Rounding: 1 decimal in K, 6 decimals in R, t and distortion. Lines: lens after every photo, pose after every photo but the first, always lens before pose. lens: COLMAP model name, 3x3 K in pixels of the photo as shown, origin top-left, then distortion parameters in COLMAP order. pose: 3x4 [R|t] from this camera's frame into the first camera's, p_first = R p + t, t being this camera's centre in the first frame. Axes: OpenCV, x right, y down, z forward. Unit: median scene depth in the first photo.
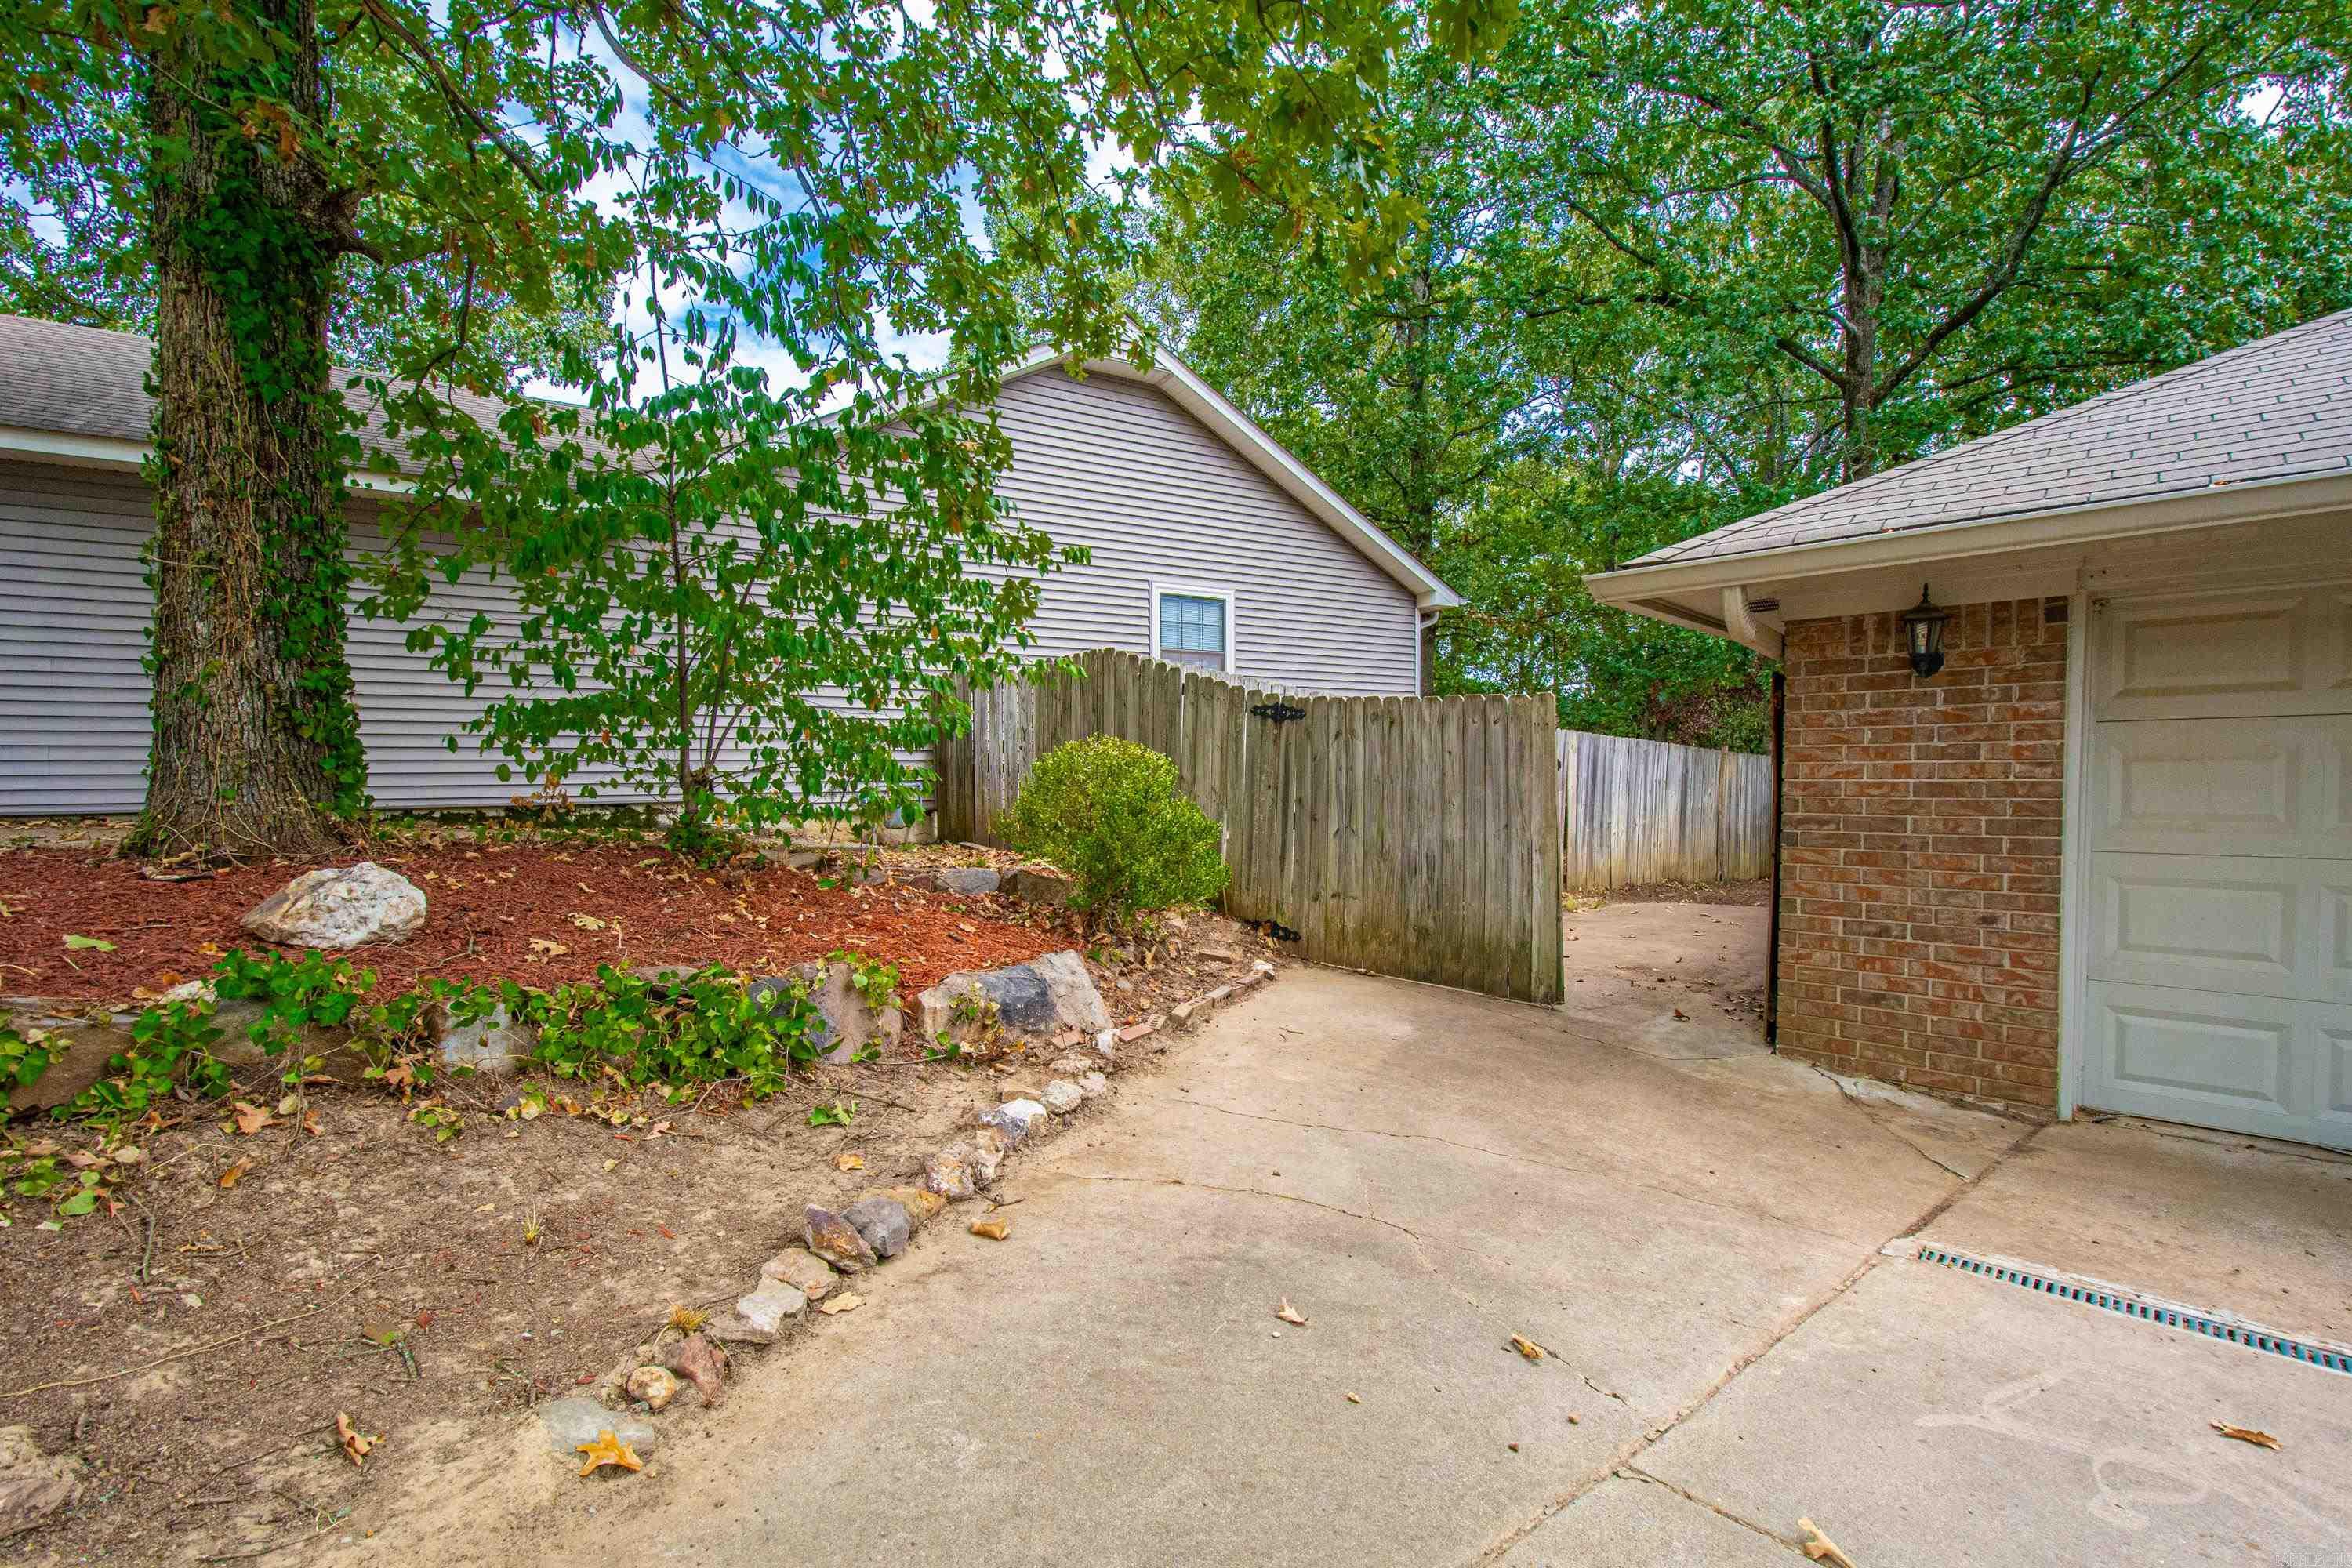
lens RADIAL K [[1036.5, 0, 1226.2], [0, 1036.5, 819.2], [0, 0, 1]] dist [0.022887, -0.017164]
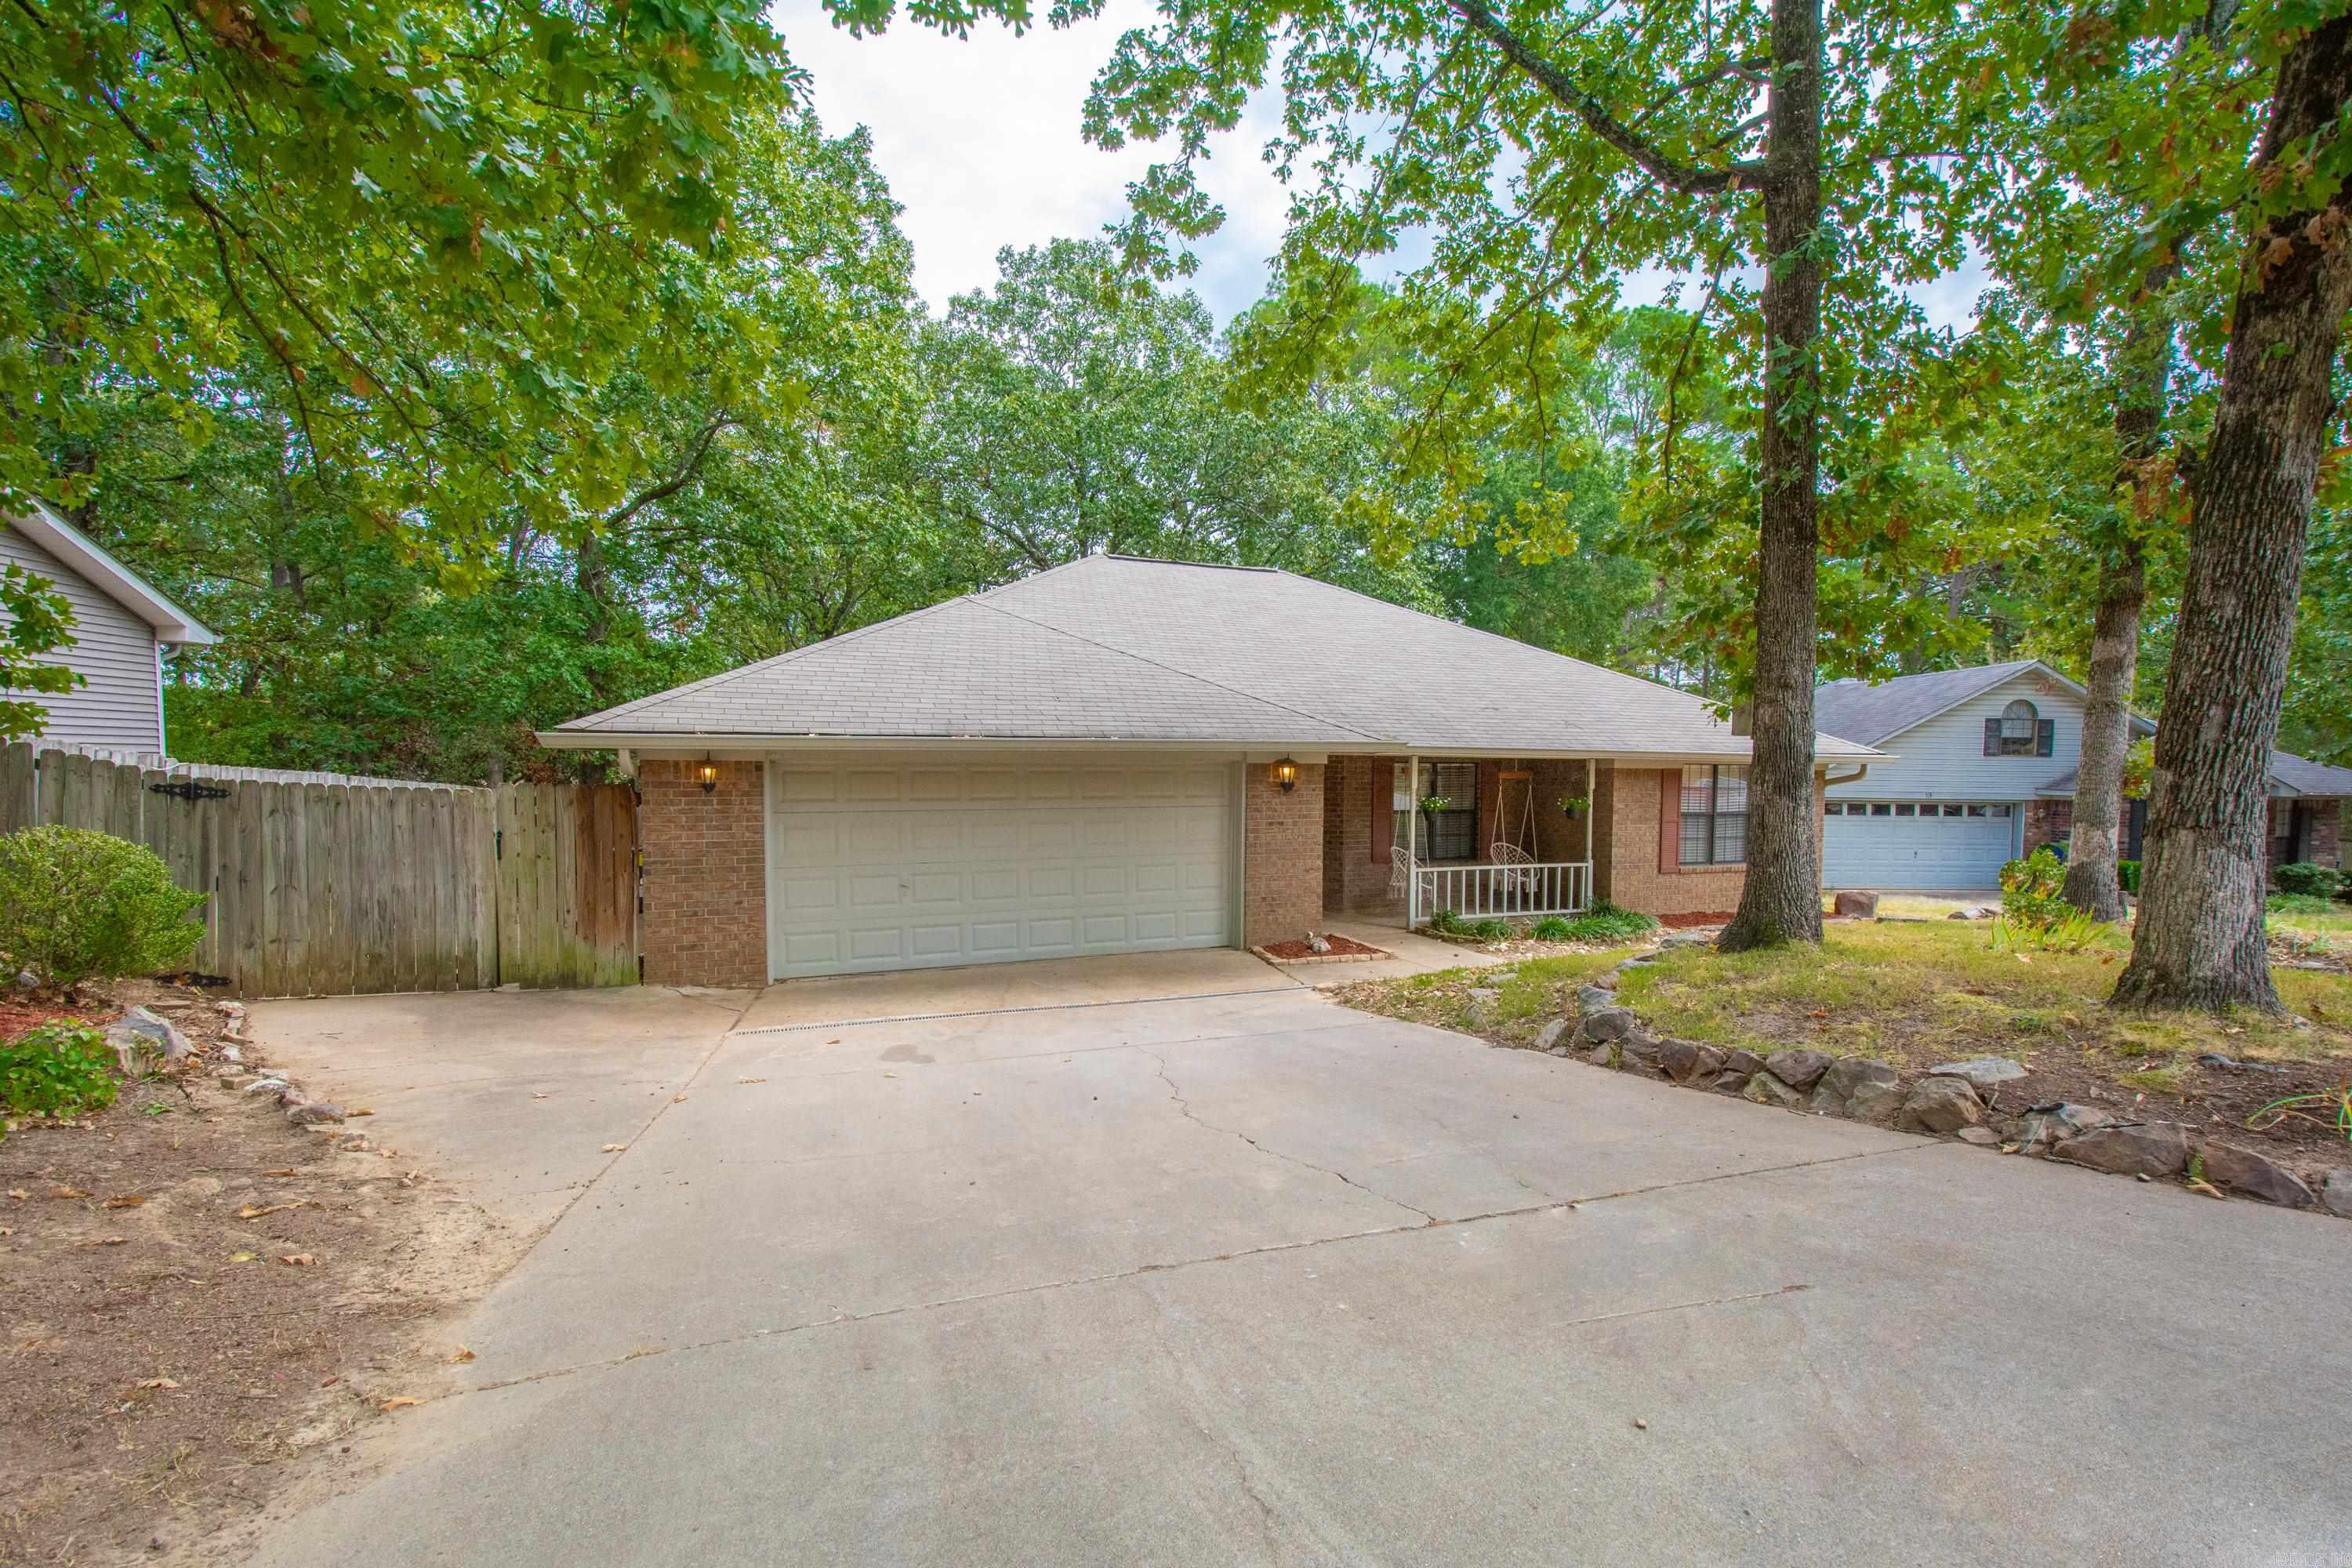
lens RADIAL K [[1018.7, 0, 1176.0], [0, 1018.7, 818.0], [0, 0, 1]] dist [0.005887, 0.000233]
pose [[0.446284, -0.035895, 0.894171, -0.688161], [0.032547, 0.999185, 0.023867, -0.092224], [-0.894299, 0.018451, 0.447088, -0.703159]]
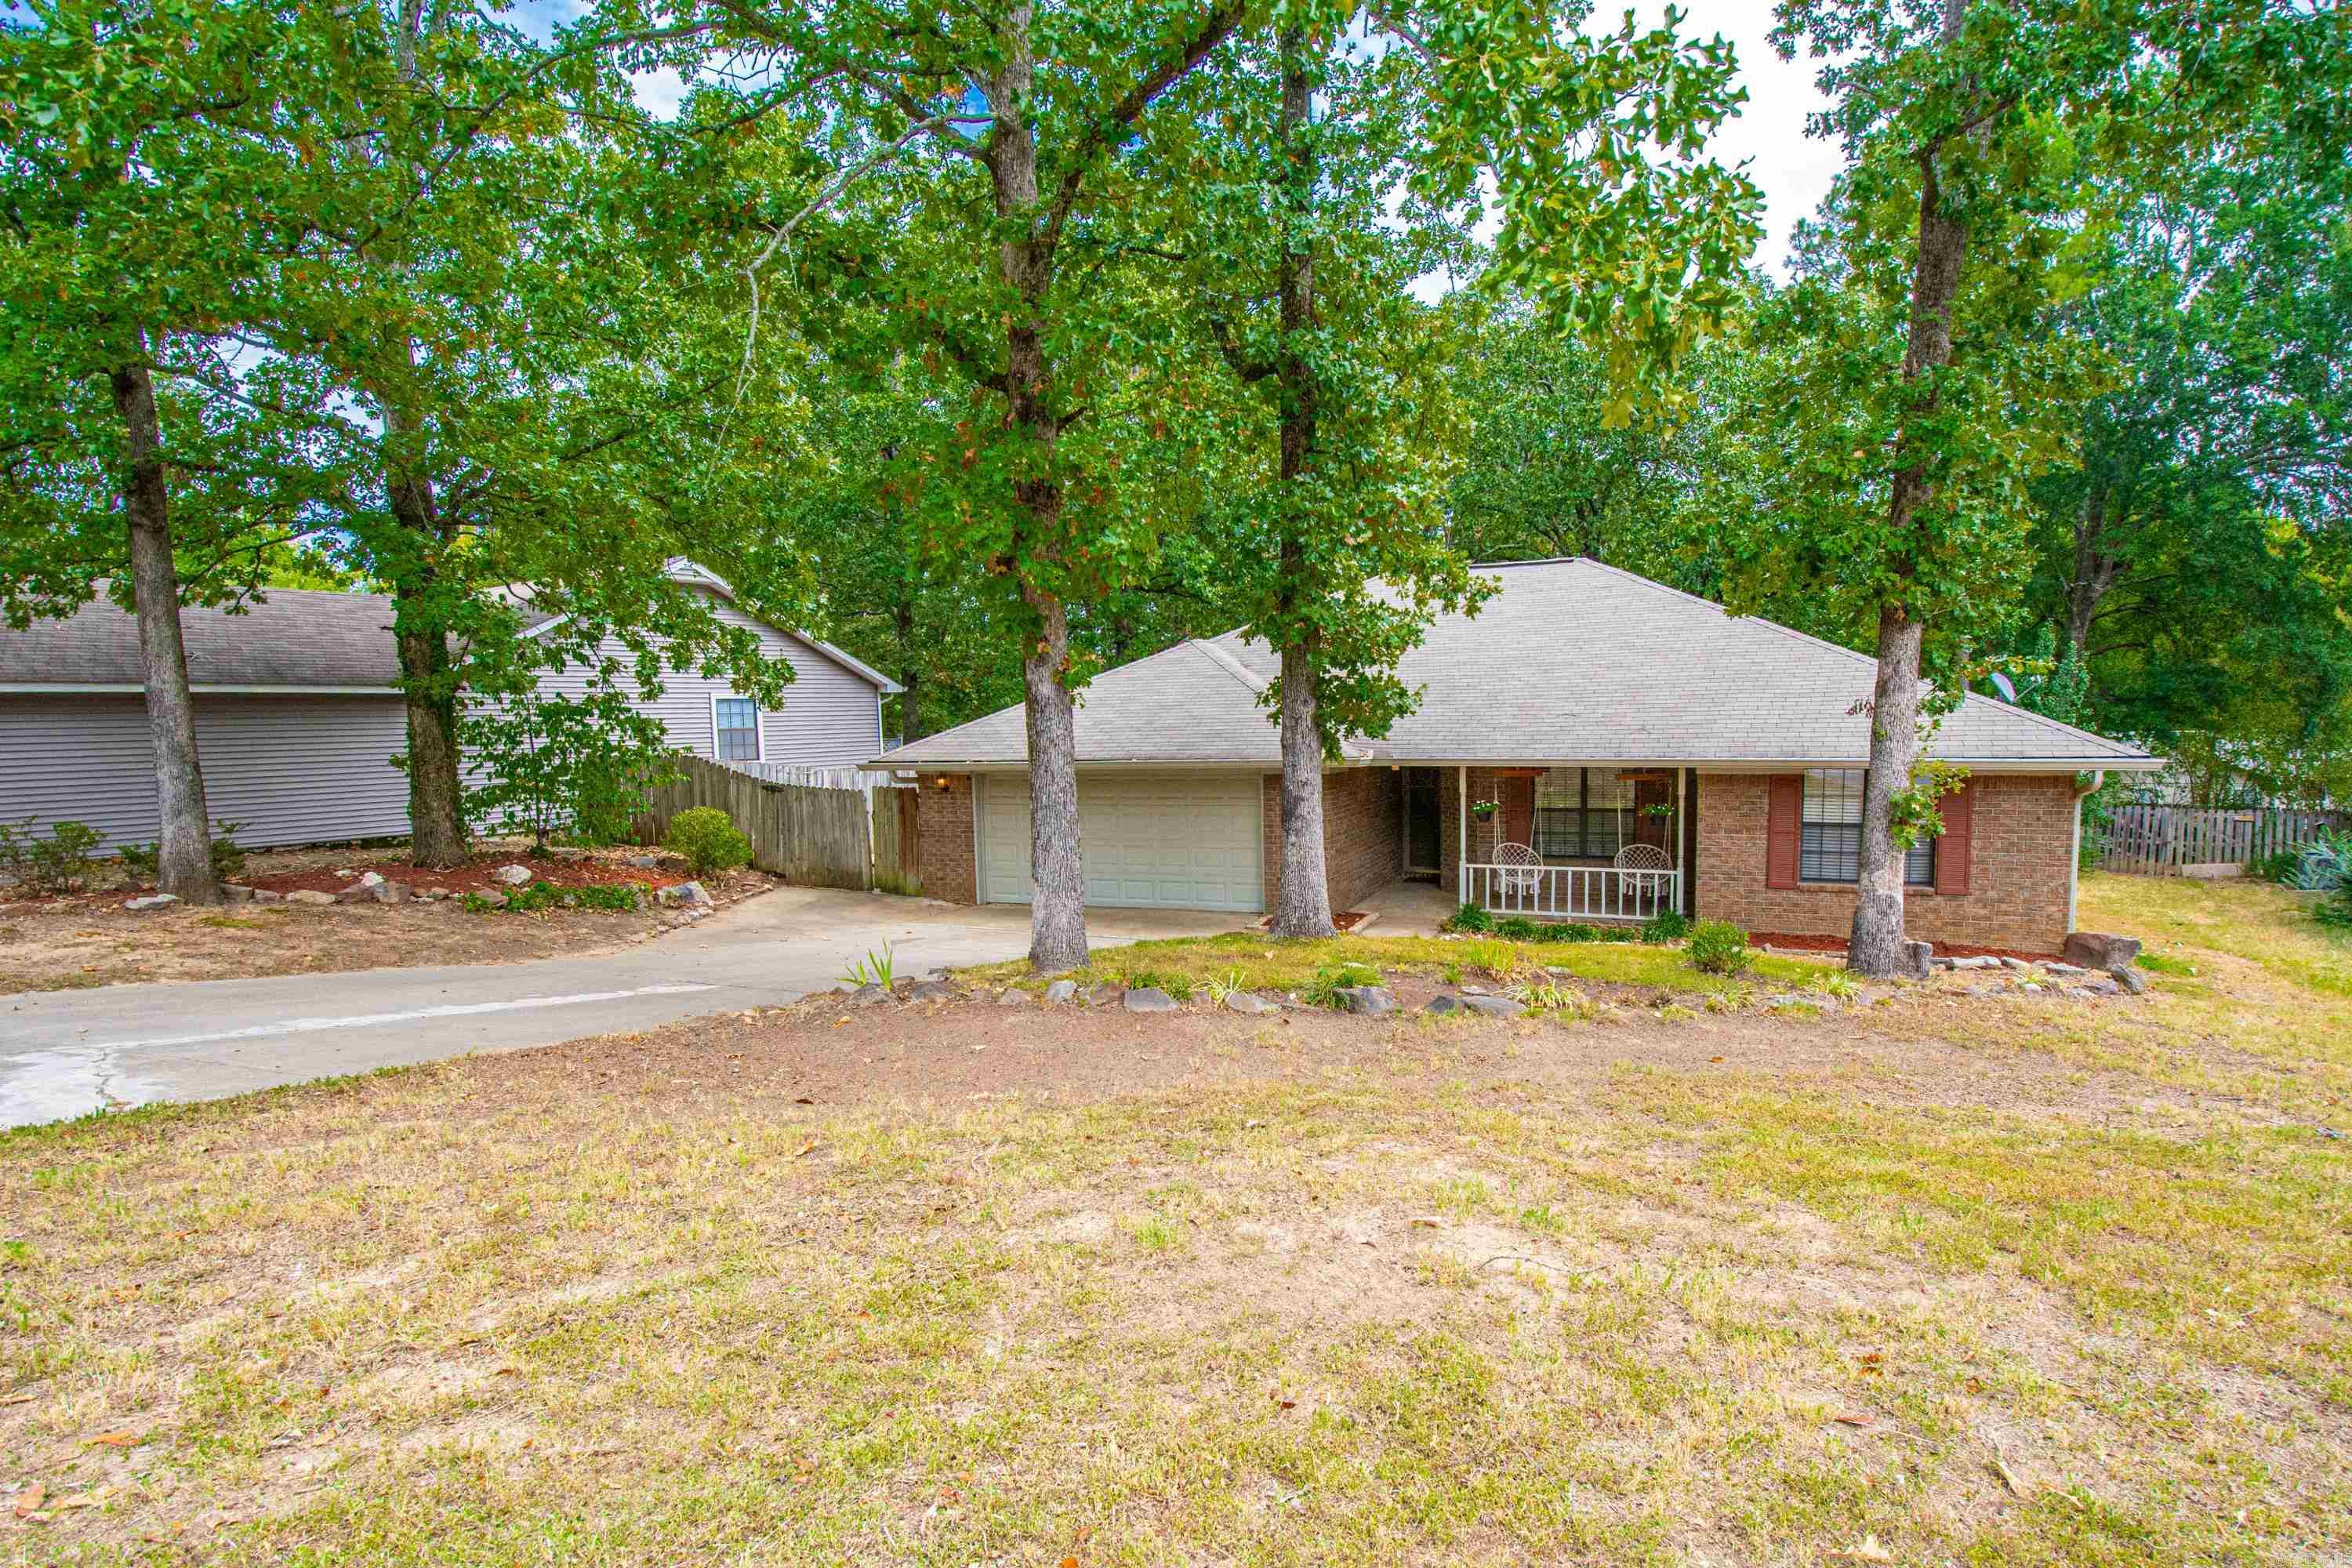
lens RADIAL K [[1149.6, 0, 1259.4], [0, 1149.6, 815.9], [0, 0, 1]] dist [0.004262, -0.000035]
pose [[0.929486, -0.044177, 0.366202, 0.175467], [0.029390, 0.998515, 0.045860, -0.186709], [-0.367685, -0.031863, 0.929404, -2.935979]]
